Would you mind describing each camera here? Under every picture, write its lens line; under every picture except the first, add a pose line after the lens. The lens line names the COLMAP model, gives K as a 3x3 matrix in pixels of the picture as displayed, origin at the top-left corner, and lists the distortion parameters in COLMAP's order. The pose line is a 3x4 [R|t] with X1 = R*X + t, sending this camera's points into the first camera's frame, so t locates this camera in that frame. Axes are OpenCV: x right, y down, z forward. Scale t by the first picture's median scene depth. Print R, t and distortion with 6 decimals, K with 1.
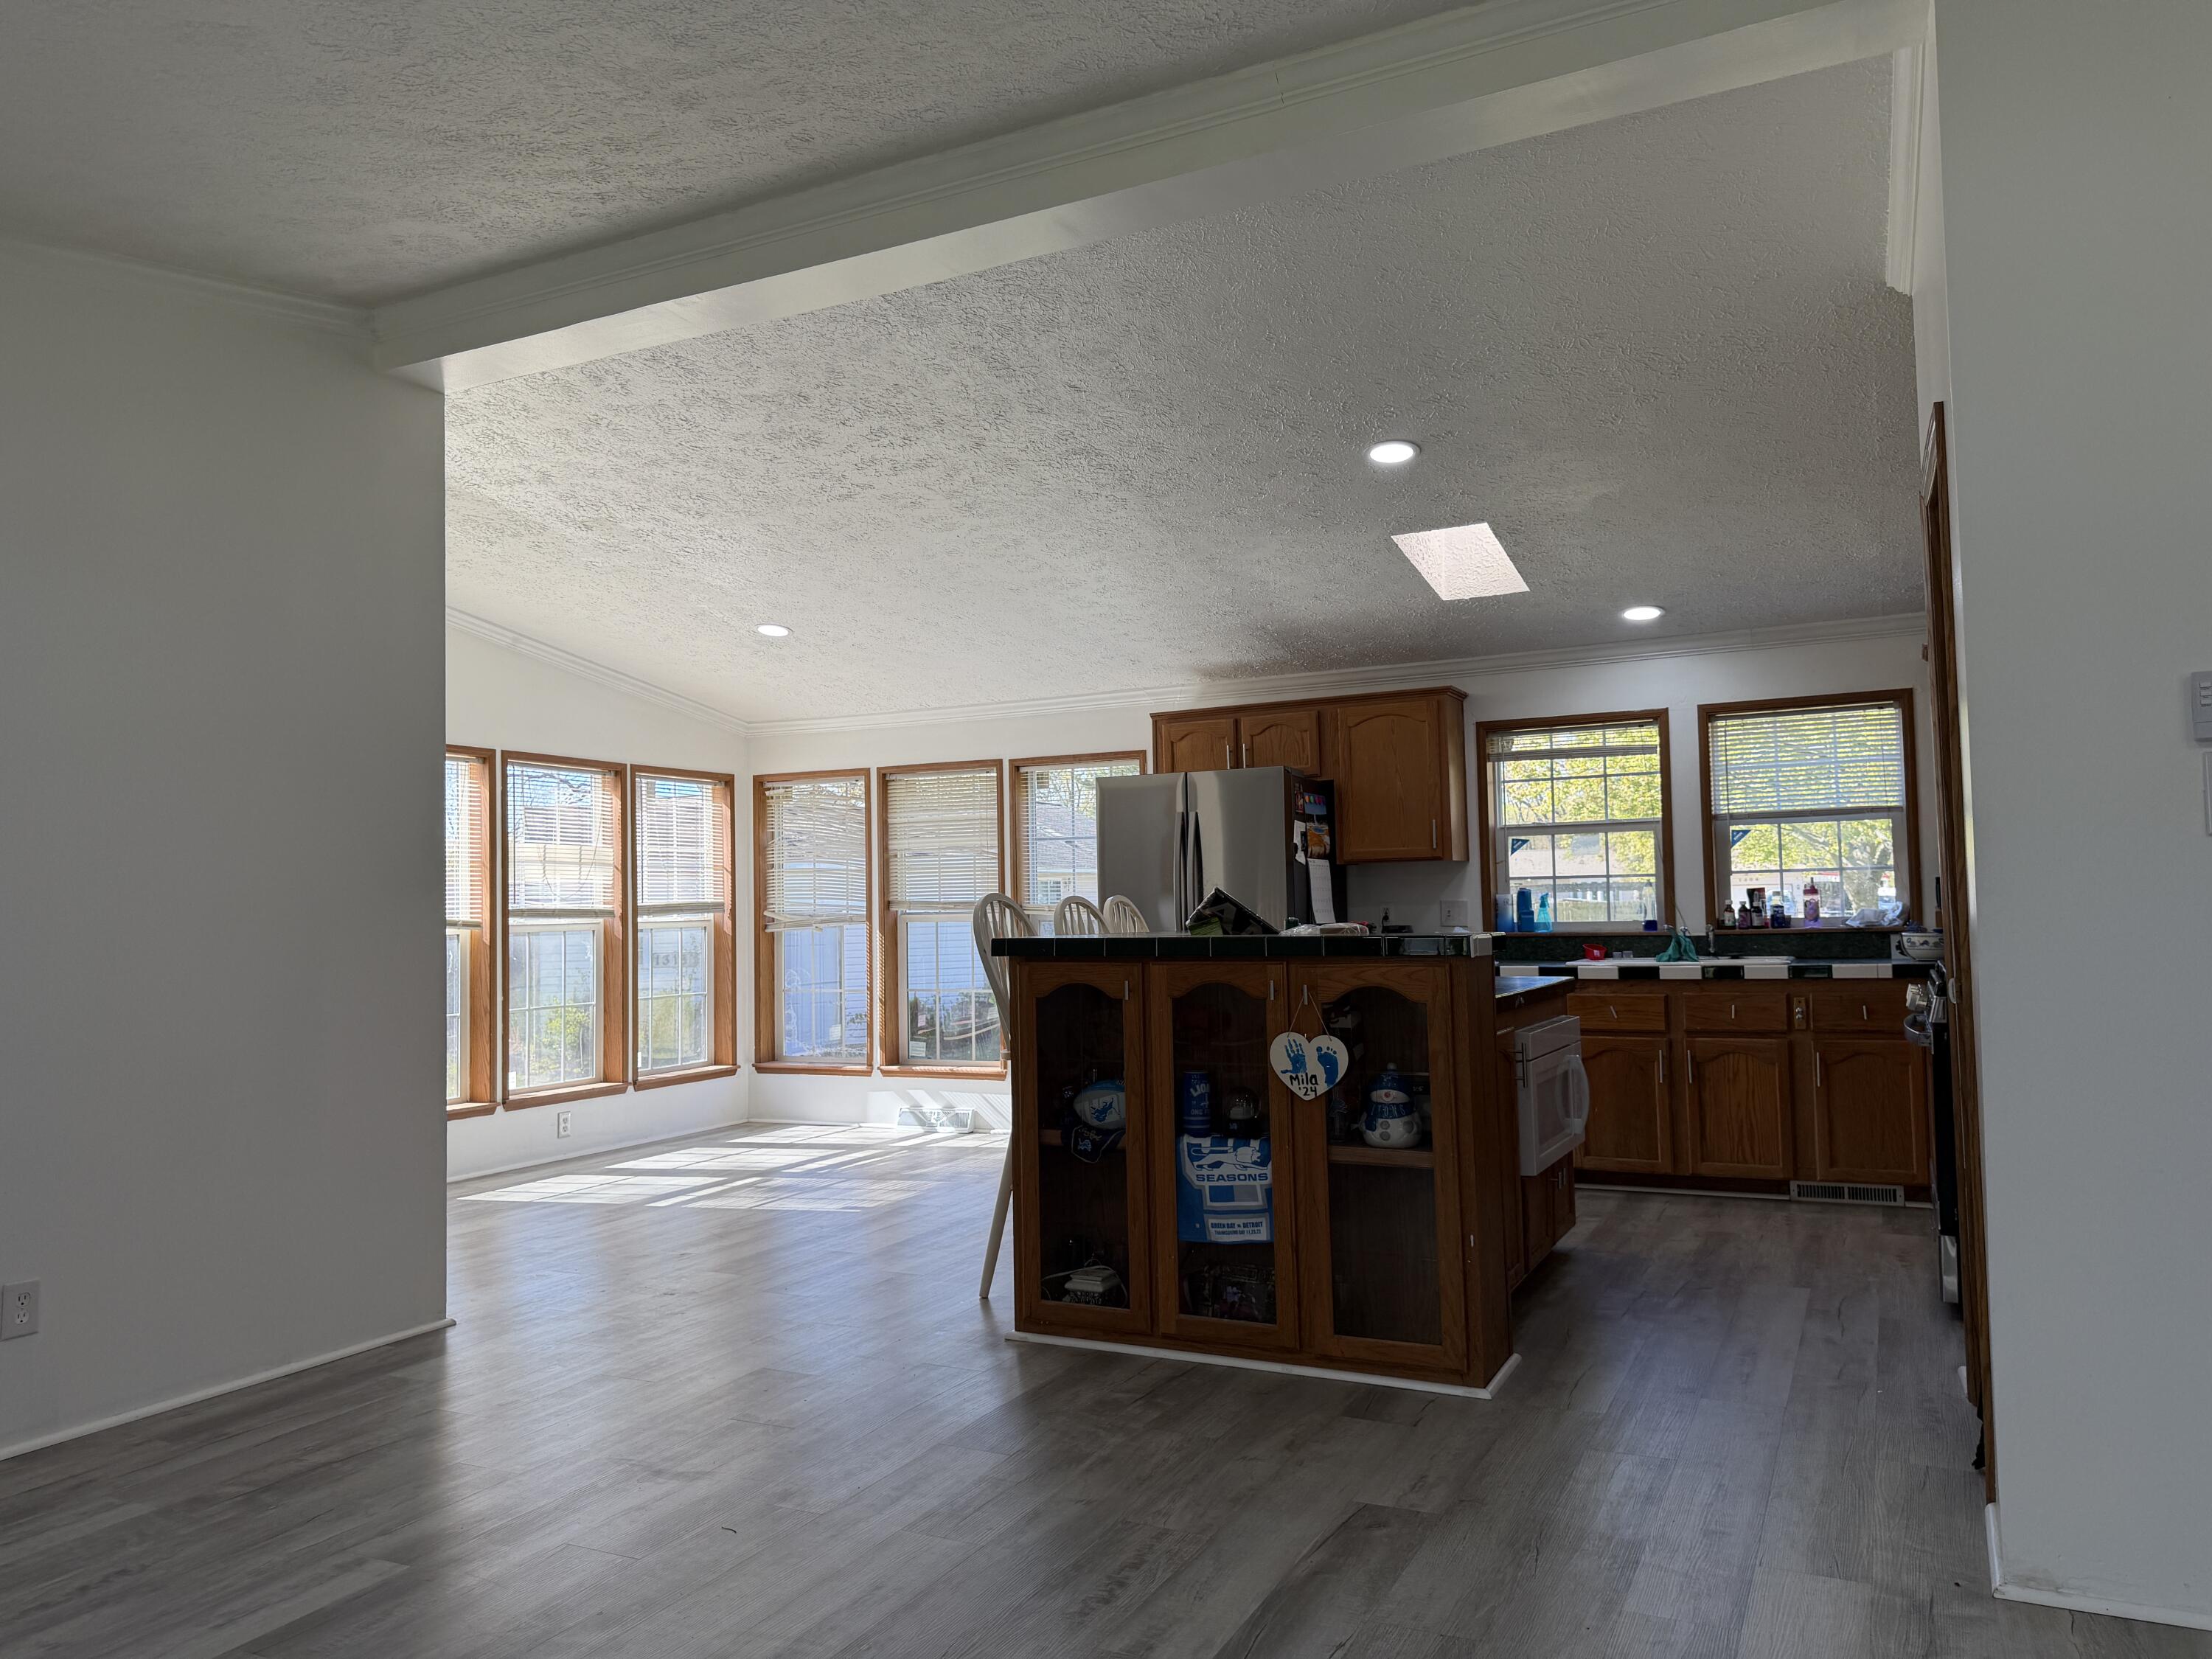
lens RADIAL K [[1542.2, 0, 1111.0], [0, 1542.2, 831.4], [0, 0, 1]] dist [0.086185, -0.115029]
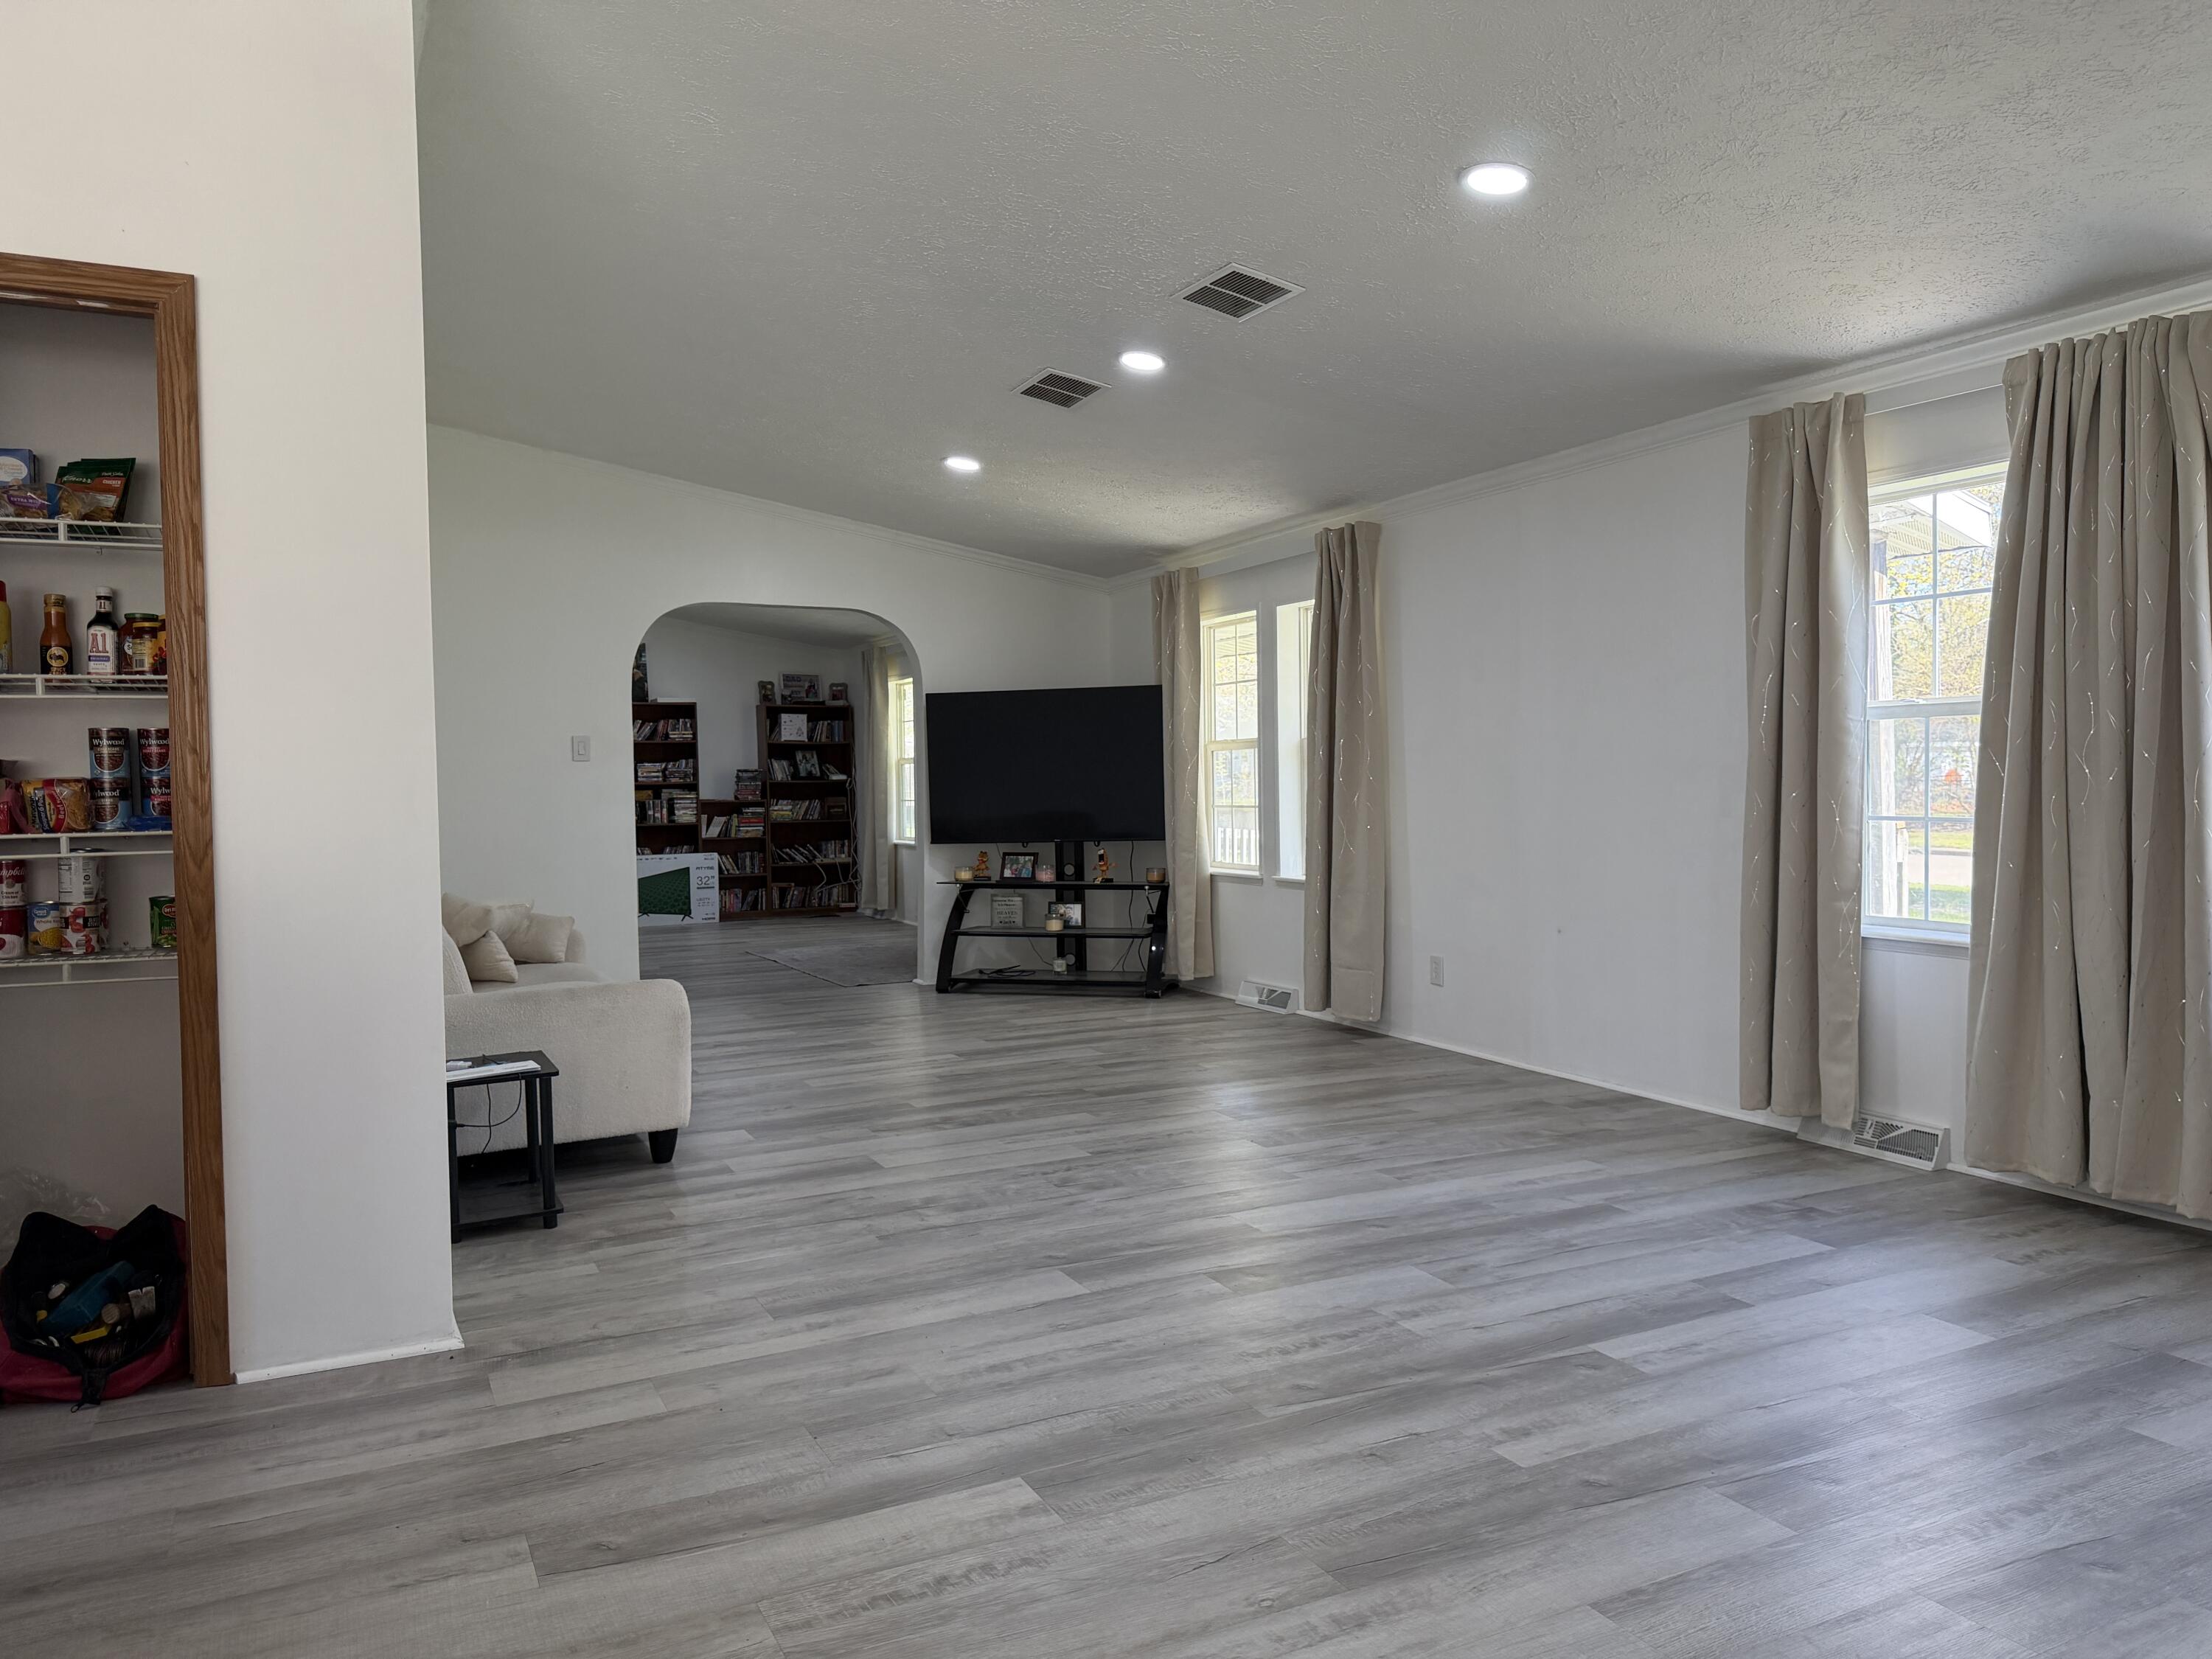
lens RADIAL K [[1542.2, 0, 1111.0], [0, 1542.2, 831.4], [0, 0, 1]] dist [0.086185, -0.115029]
pose [[-0.794508, 0.005581, 0.607228, -0.376726], [-0.004617, 0.999873, -0.015230, 0.060432], [-0.607237, -0.014903, -0.794381, 1.054074]]
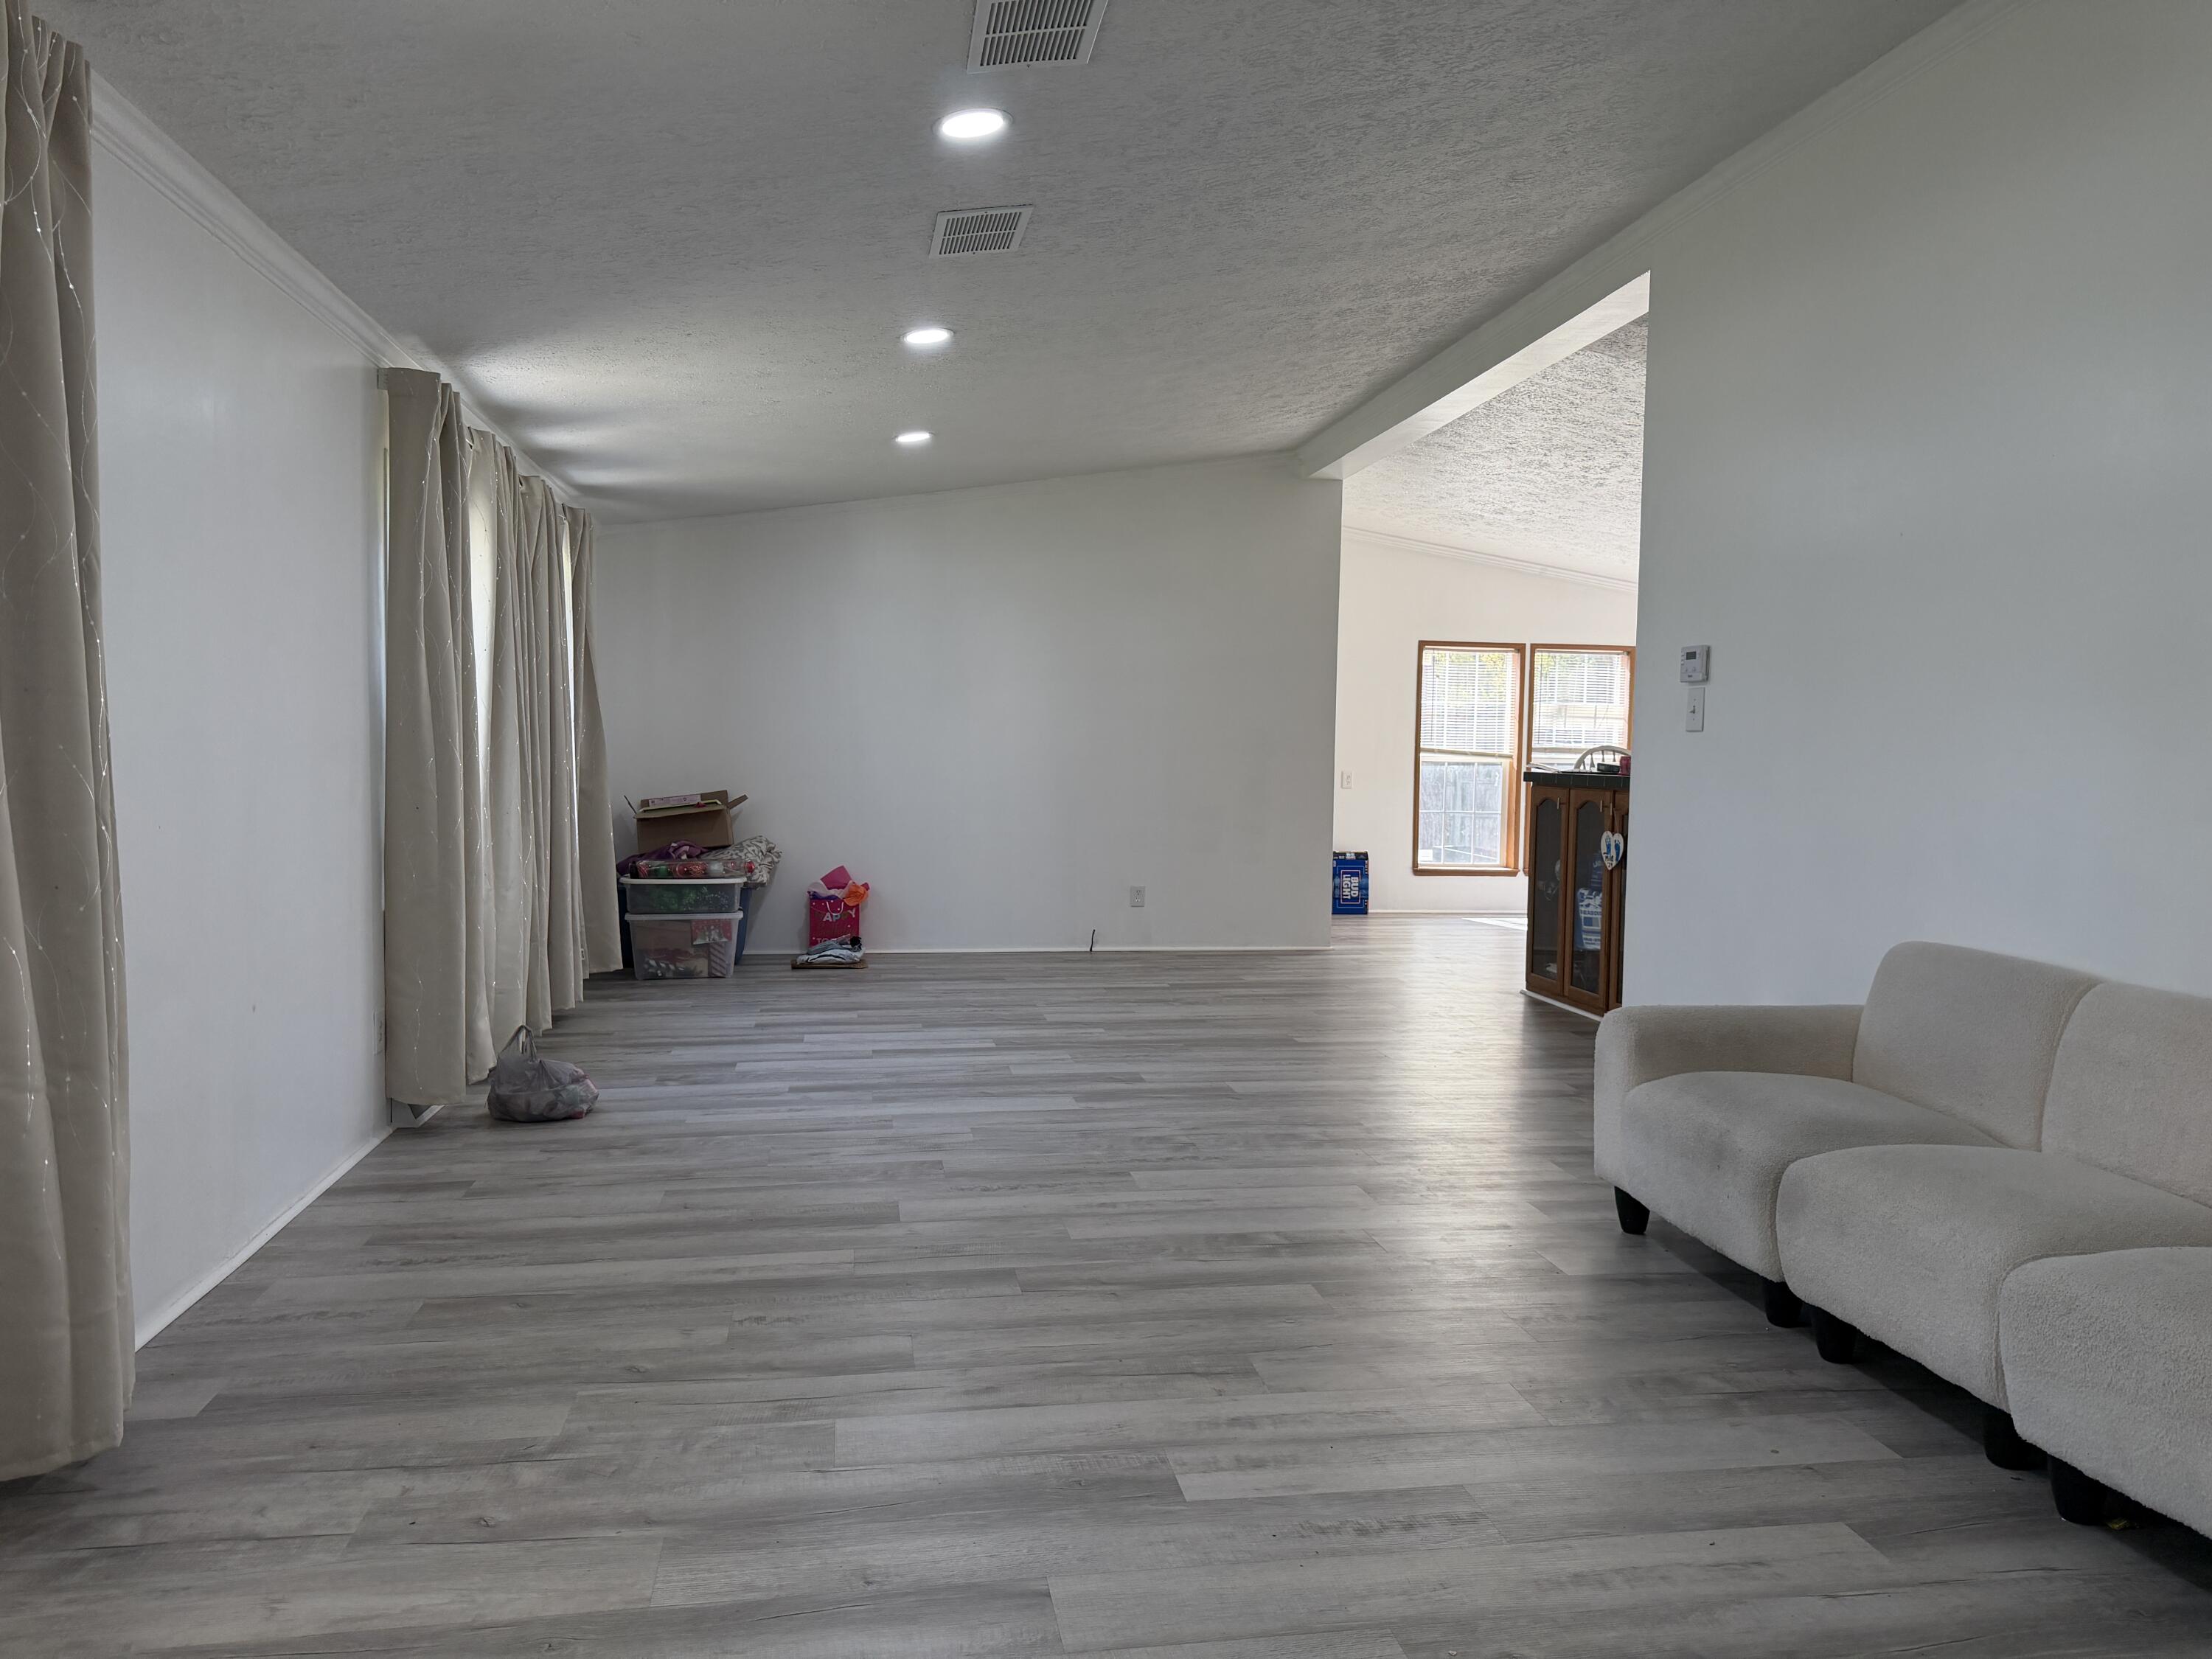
lens RADIAL K [[1542.2, 0, 1111.0], [0, 1542.2, 831.4], [0, 0, 1]] dist [0.086185, -0.115029]
pose [[0.580583, 0.067257, -0.811418, 1.124579], [0.020492, 0.995060, 0.097141, -0.044981], [0.813943, -0.073026, 0.576337, -0.415833]]
